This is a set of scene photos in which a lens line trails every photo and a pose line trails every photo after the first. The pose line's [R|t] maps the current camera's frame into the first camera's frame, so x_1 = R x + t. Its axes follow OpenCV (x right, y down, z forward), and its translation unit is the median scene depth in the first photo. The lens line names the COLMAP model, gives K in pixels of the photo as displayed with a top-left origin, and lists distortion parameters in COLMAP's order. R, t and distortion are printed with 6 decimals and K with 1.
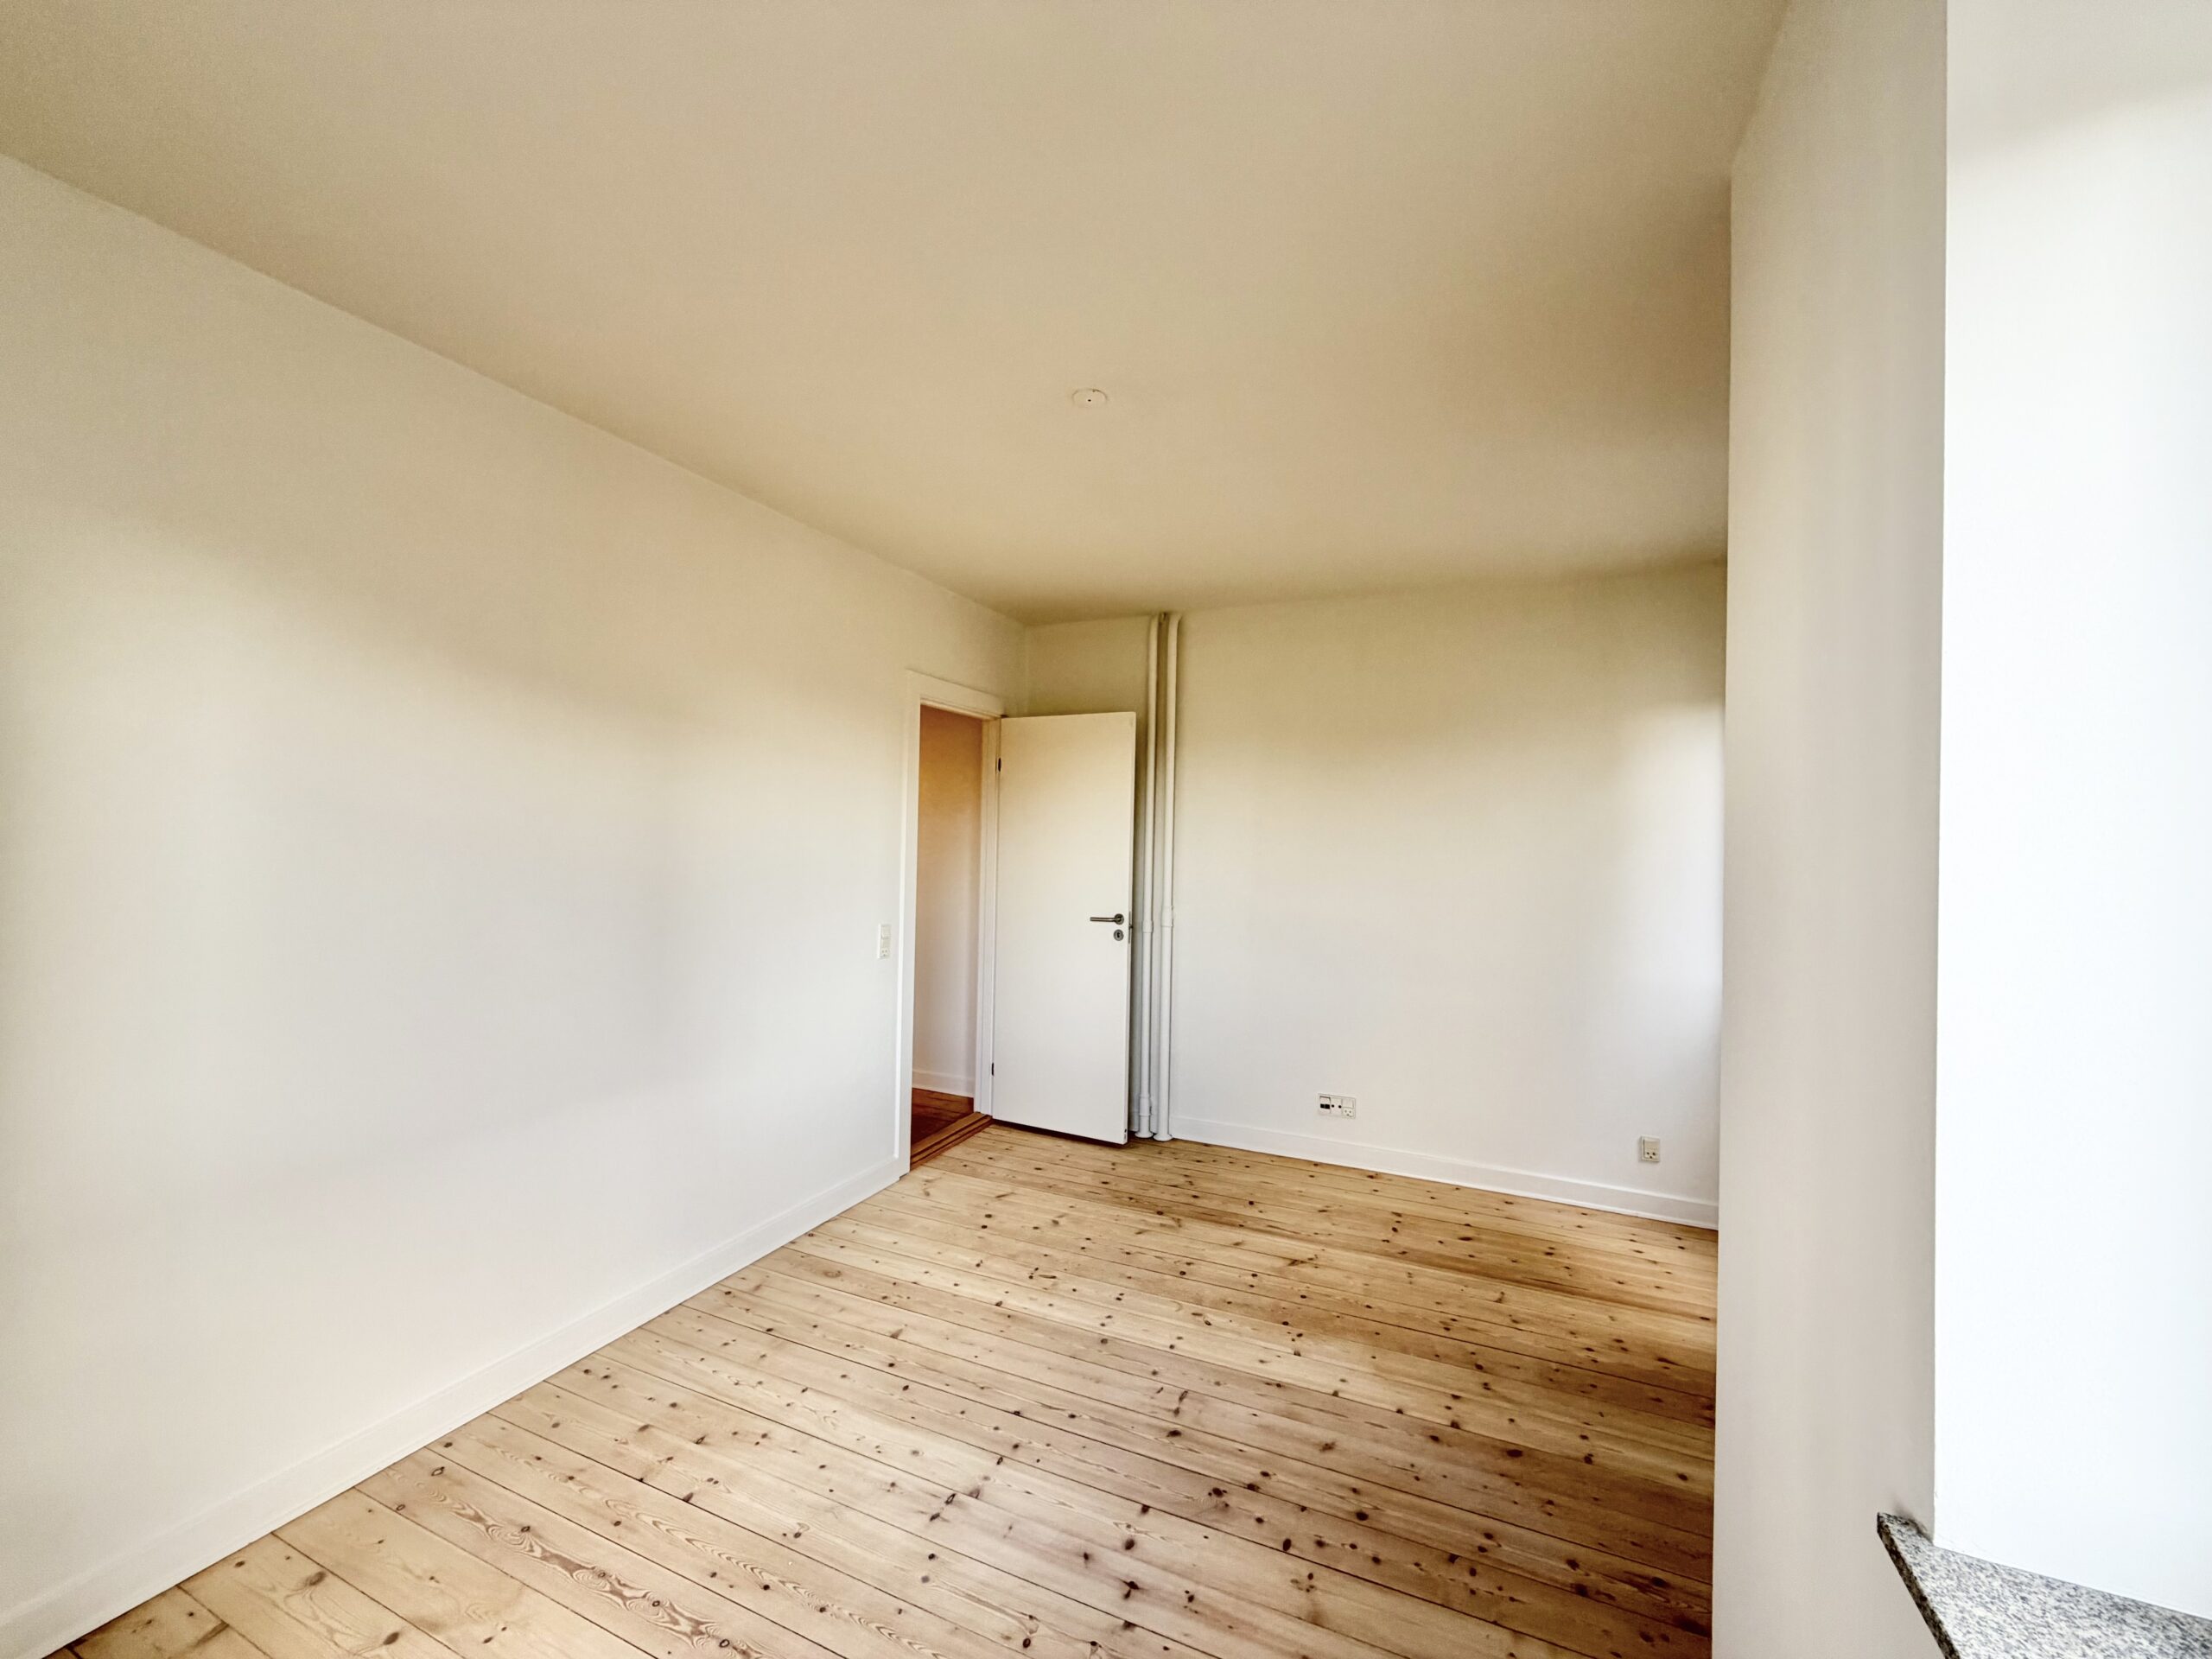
lens RADIAL K [[877.5, 0, 1099.5], [0, 877.5, 826.7], [0, 0, 1]] dist [-0.001822, 0.000218]
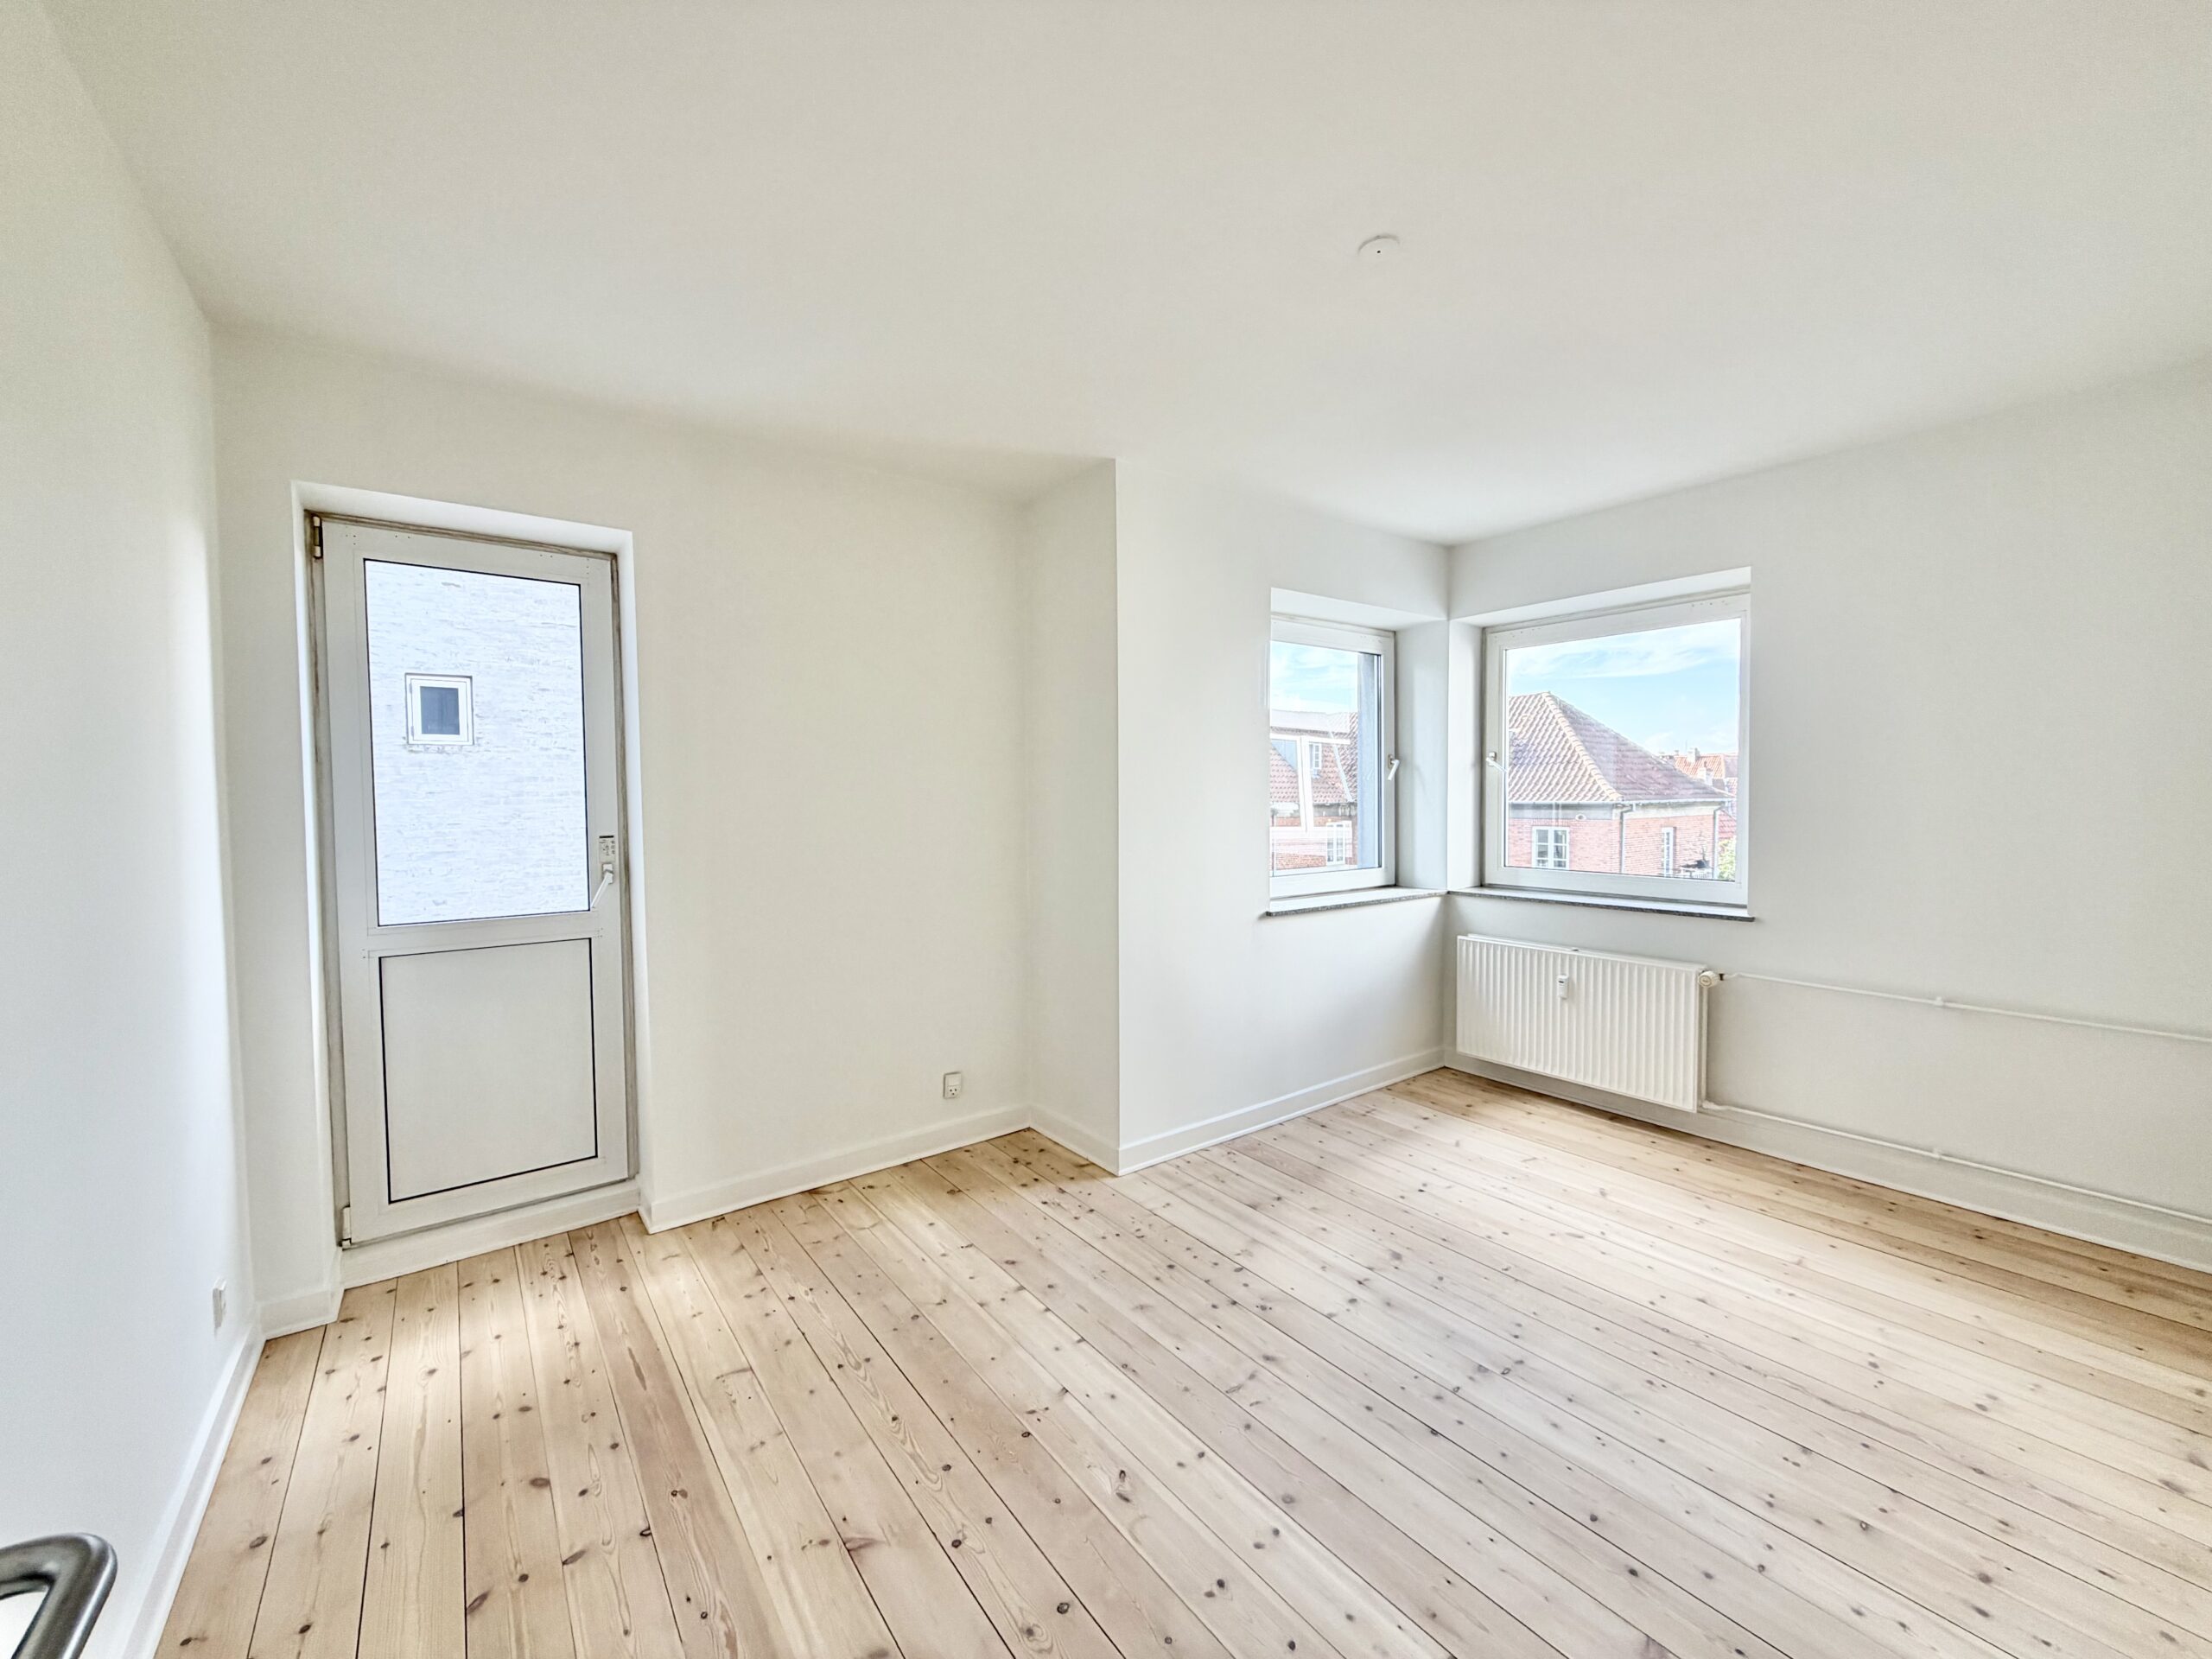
lens RADIAL K [[877.5, 0, 1099.5], [0, 877.5, 826.7], [0, 0, 1]] dist [-0.001822, 0.000218]
pose [[-0.872079, -0.029452, 0.488478, -0.179267], [-0.012429, 0.999198, 0.038056, 0.042769], [-0.489207, 0.027116, -0.871746, 1.617808]]
